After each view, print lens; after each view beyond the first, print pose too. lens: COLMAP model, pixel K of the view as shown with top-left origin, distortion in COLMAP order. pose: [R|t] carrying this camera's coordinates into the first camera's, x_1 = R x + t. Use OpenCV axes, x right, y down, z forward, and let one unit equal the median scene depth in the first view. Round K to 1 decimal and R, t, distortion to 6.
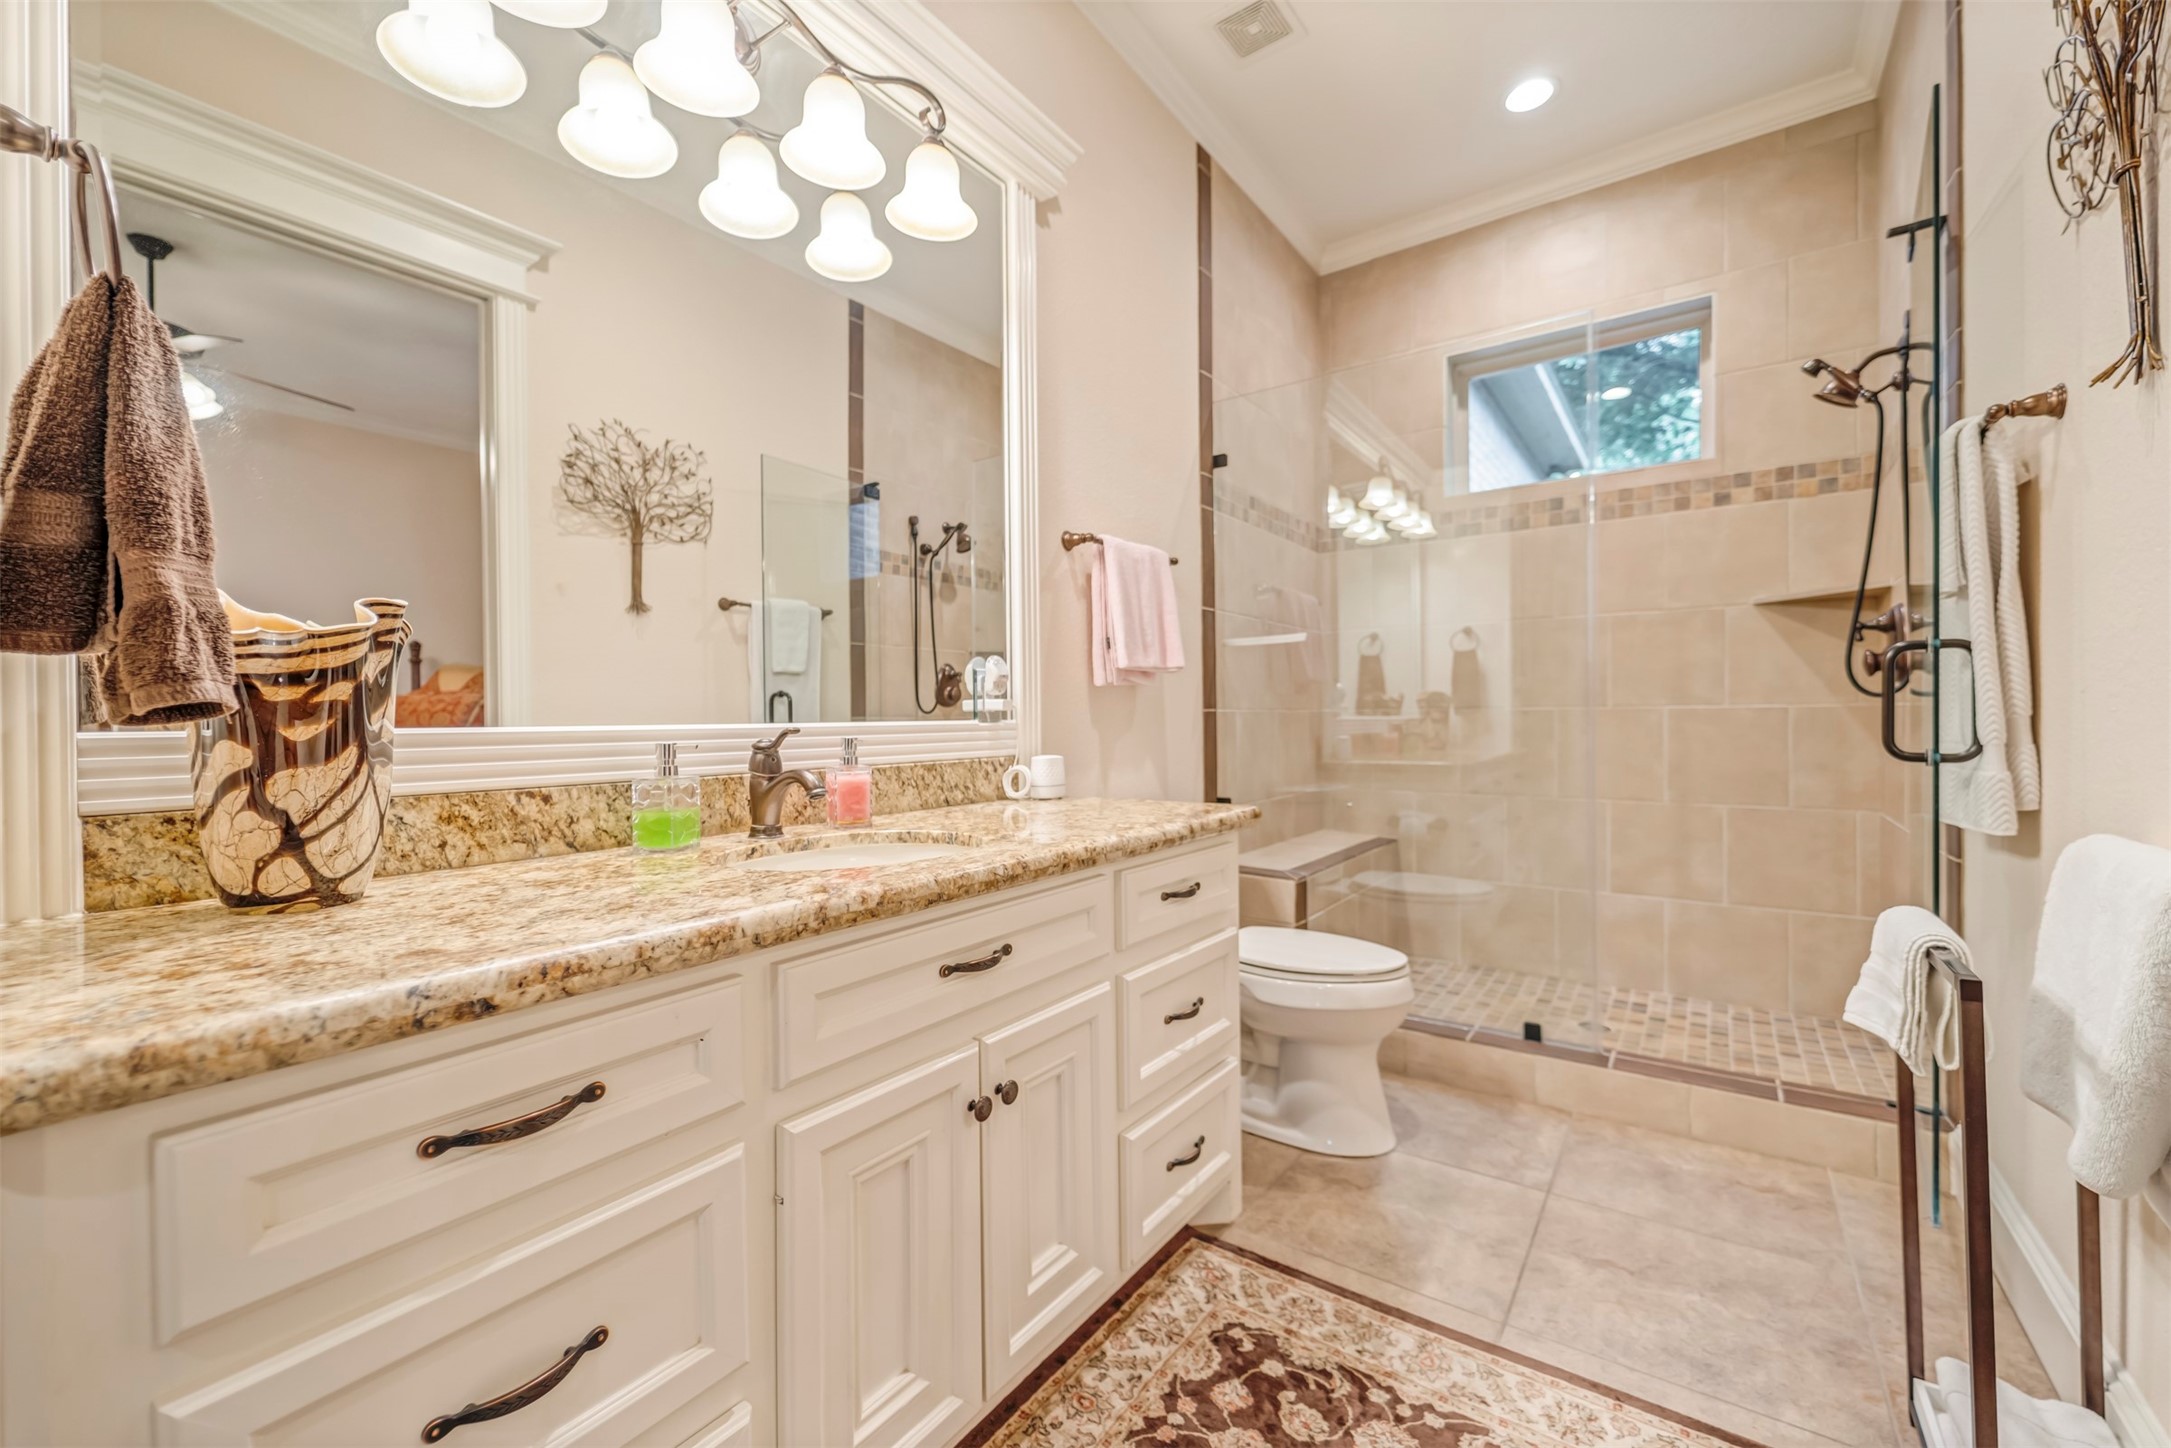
lens RADIAL K [[872.5, 0, 1080.7], [0, 872.5, 722.1], [0, 0, 1]] dist [0.005076, -0.002885]
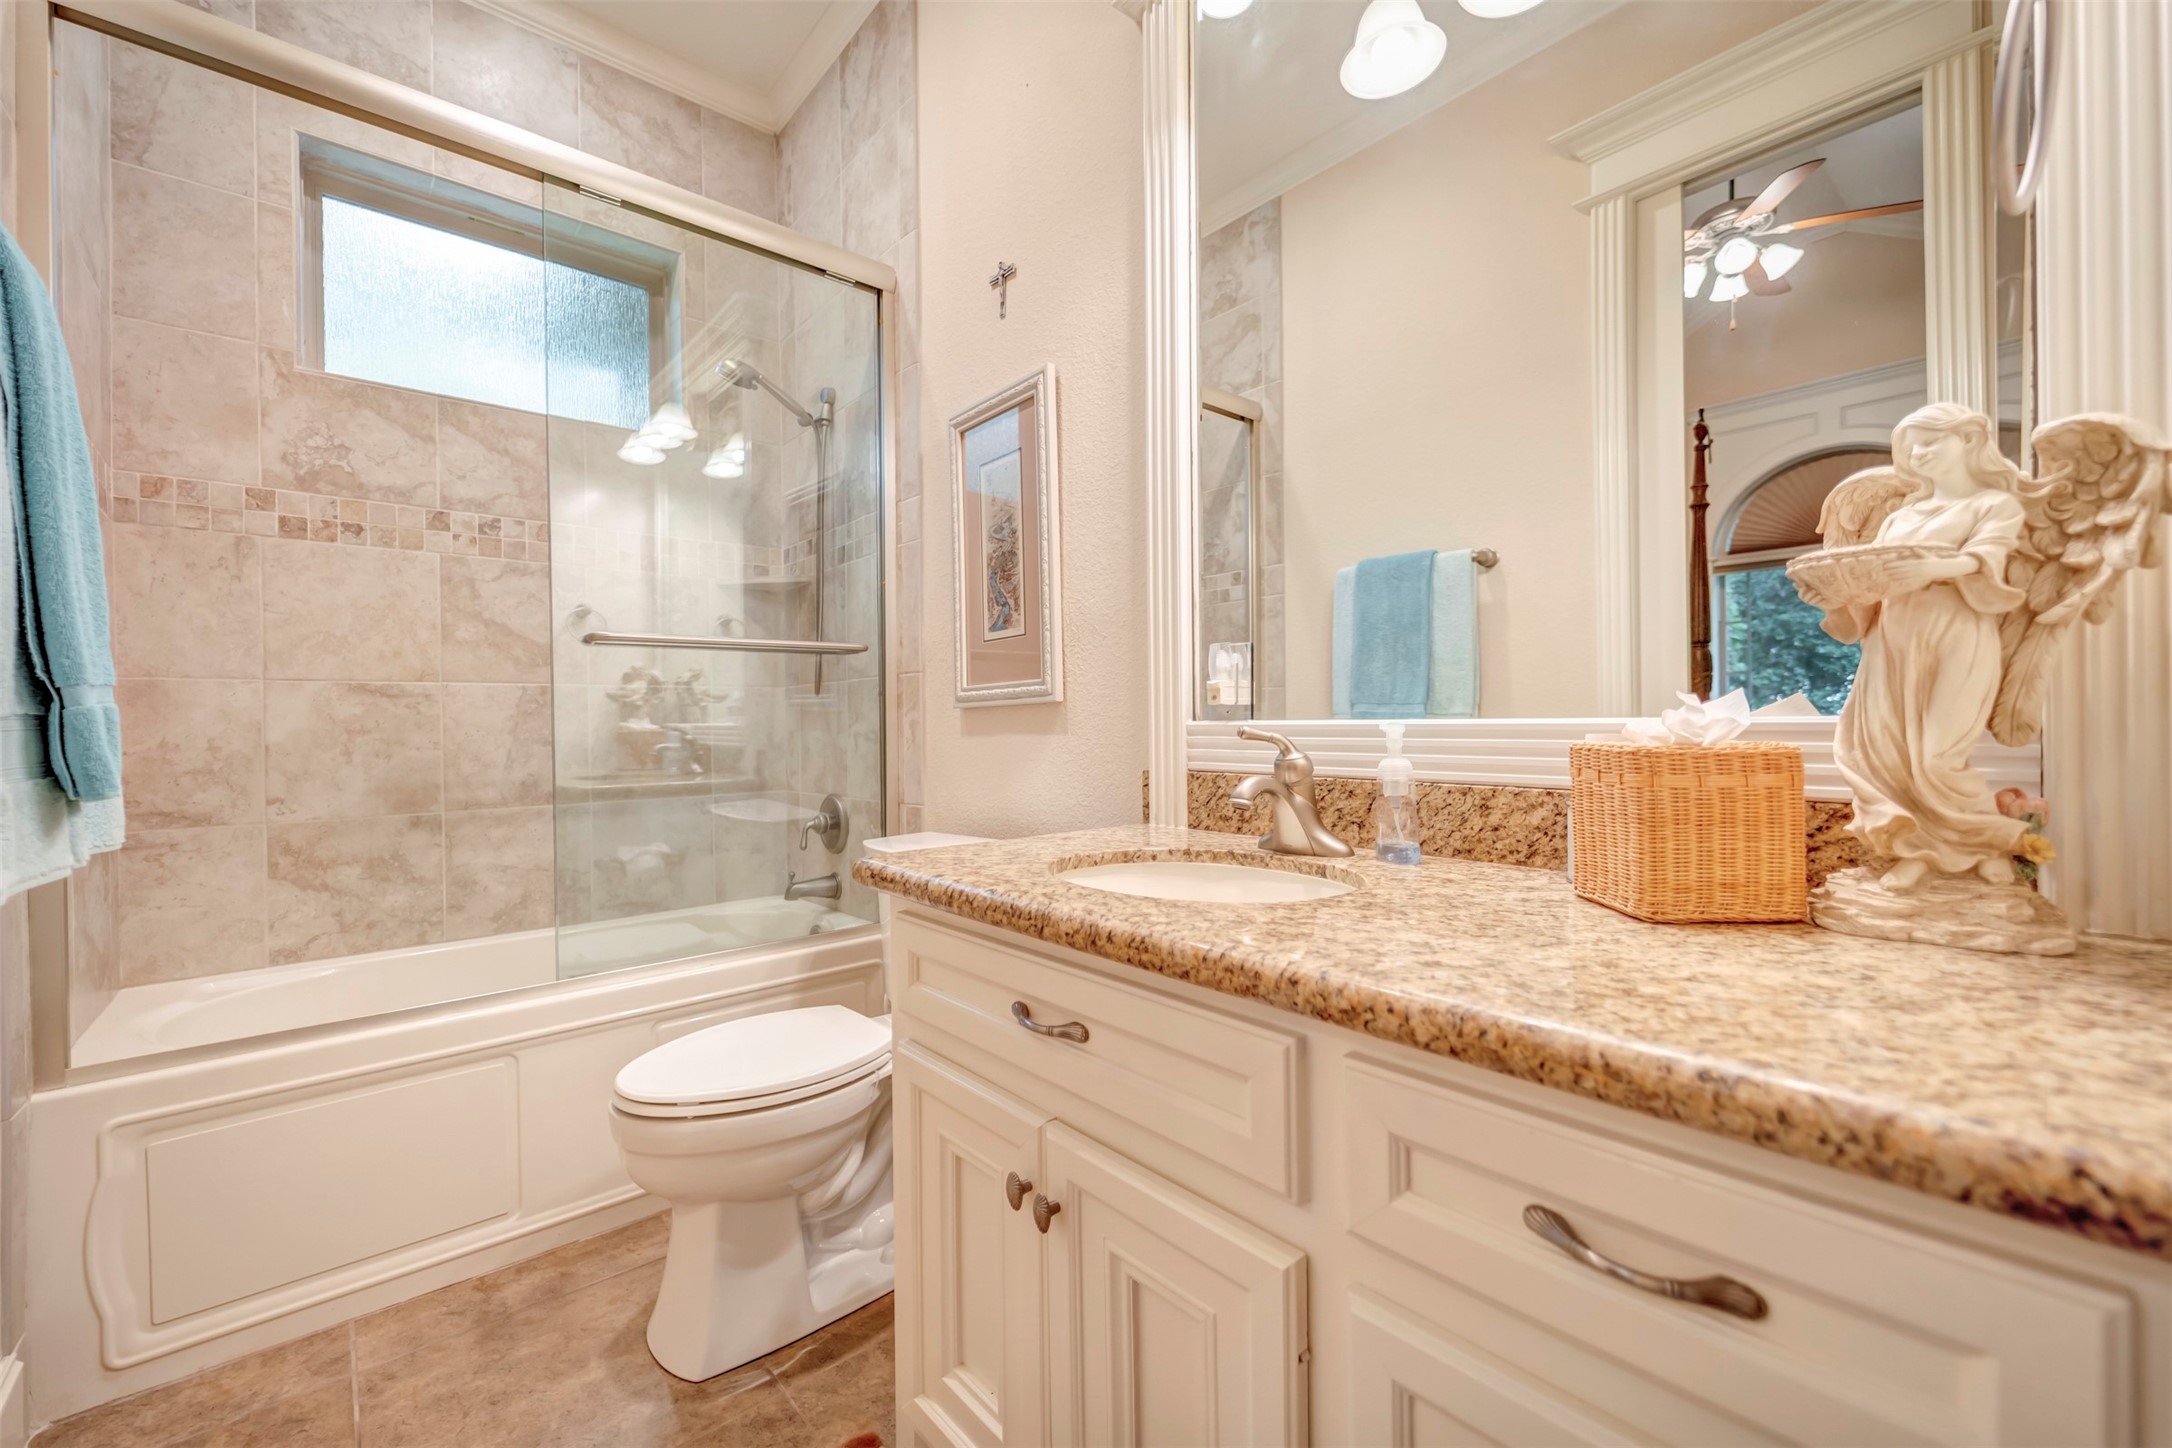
lens RADIAL K [[872.9, 0, 1083.7], [0, 872.9, 727.0], [0, 0, 1]] dist [0.005076, -0.002885]
pose [[-0.221583, 0.013765, -0.975044, 0.623500], [0.011296, 0.999870, 0.011548, -0.002503], [0.975076, -0.008456, -0.221709, 1.183334]]
